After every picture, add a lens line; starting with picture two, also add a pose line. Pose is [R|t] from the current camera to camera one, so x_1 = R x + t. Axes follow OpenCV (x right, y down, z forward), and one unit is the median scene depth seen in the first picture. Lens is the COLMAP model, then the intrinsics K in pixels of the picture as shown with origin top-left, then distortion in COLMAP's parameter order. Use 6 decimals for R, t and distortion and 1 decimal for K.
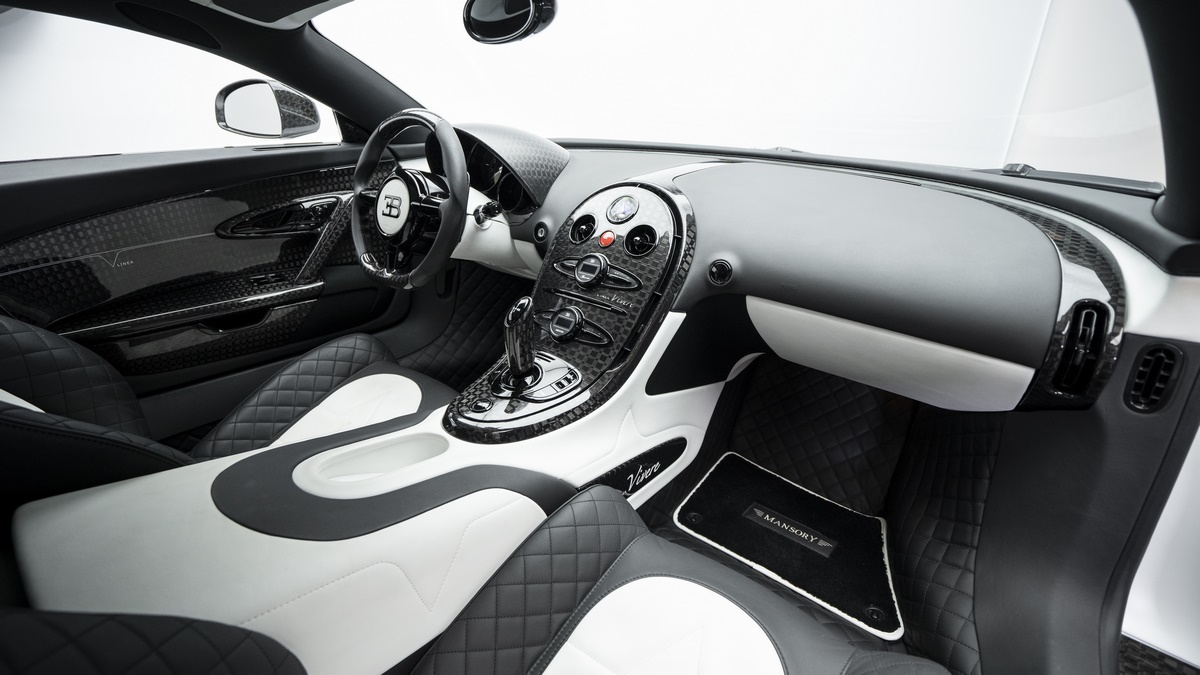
lens RADIAL K [[546.1, 0, 587.6], [0, 546.1, 342.9], [0, 0, 1]] dist [-0.027166, 0.004099]
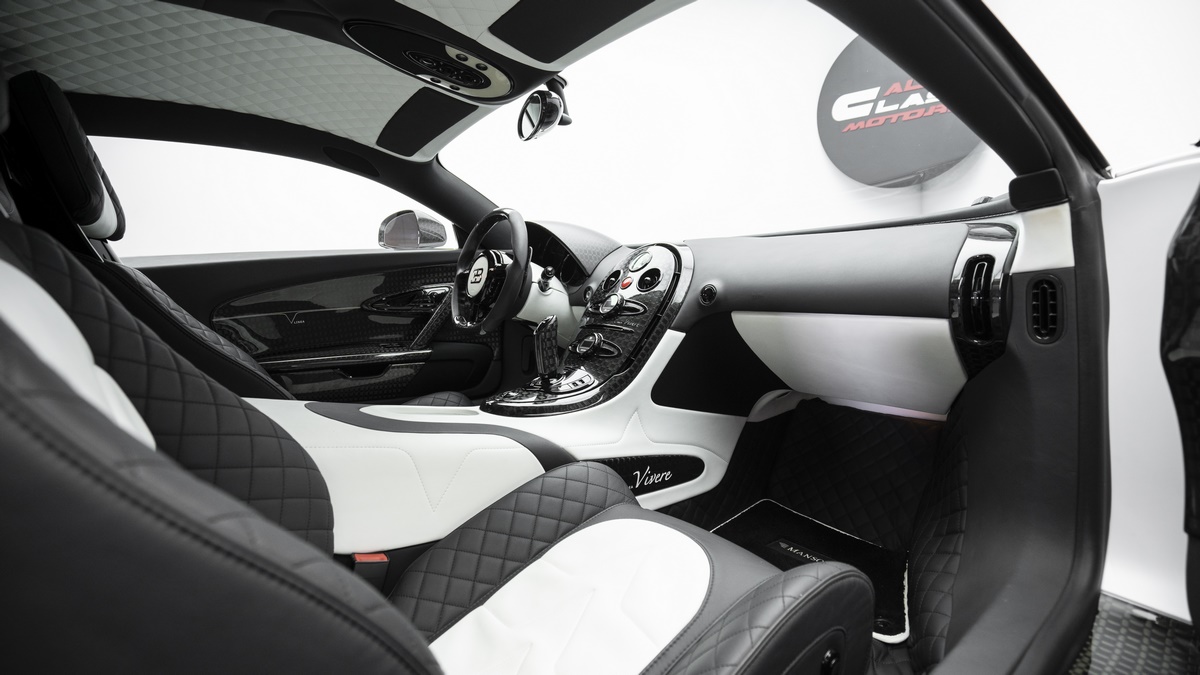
lens RADIAL K [[546.1, 0, 592.8], [0, 546.1, 347.4], [0, 0, 1]] dist [-0.027166, 0.004099]
pose [[0.970803, -0.018781, -0.239141, 0.267626], [-0.053177, 0.955274, -0.290900, 0.333411], [0.233908, 0.295124, 0.926385, -0.147573]]
